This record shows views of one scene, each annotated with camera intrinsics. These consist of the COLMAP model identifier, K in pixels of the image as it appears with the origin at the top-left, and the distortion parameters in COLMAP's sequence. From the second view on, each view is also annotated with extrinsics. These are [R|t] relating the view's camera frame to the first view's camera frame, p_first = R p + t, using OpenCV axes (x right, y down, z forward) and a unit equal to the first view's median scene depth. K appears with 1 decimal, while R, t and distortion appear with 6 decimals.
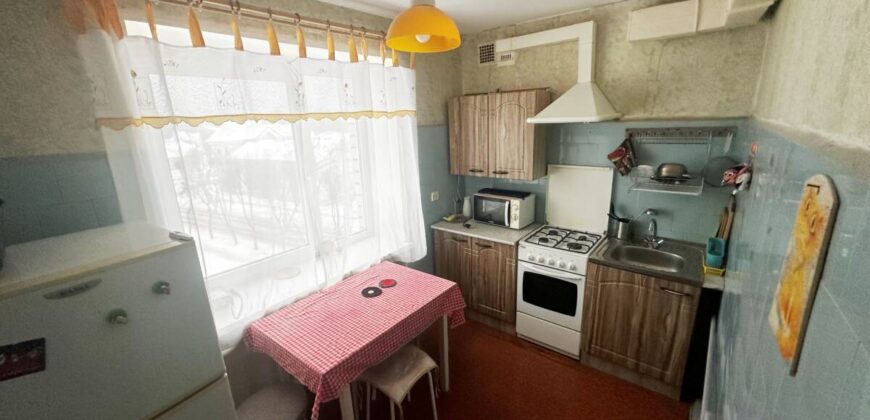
lens RADIAL K [[347.2, 0, 435.0], [0, 347.2, 210.0], [0, 0, 1]] dist [-0.001317, -0.000094]
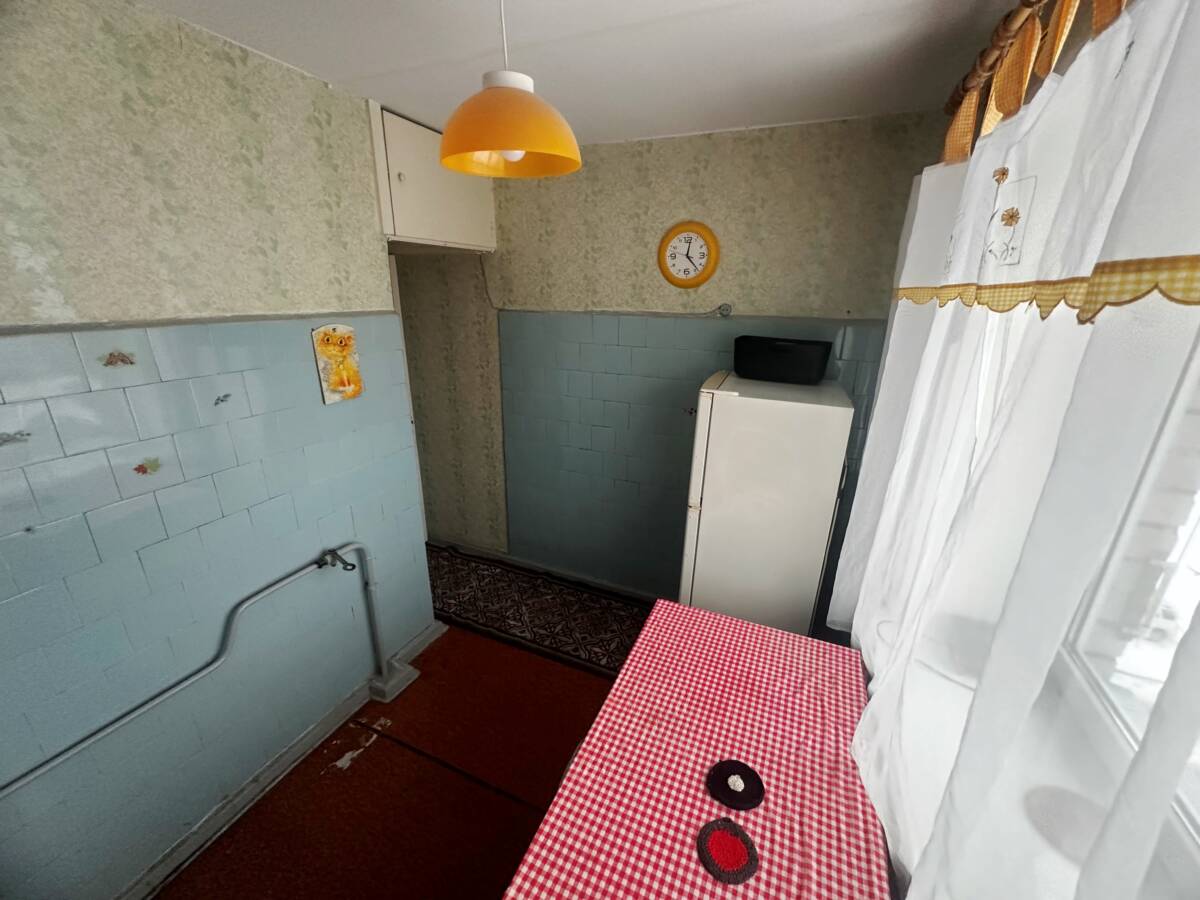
lens RADIAL K [[479.1, 0, 601.5], [0, 479.1, 448.1], [0, 0, 1]] dist [0.000456, -0.000041]
pose [[-0.963290, 0.104351, -0.247351, 0.046292], [-0.053330, 0.828622, 0.557263, -0.345568], [0.263111, 0.549997, -0.792638, 1.175962]]
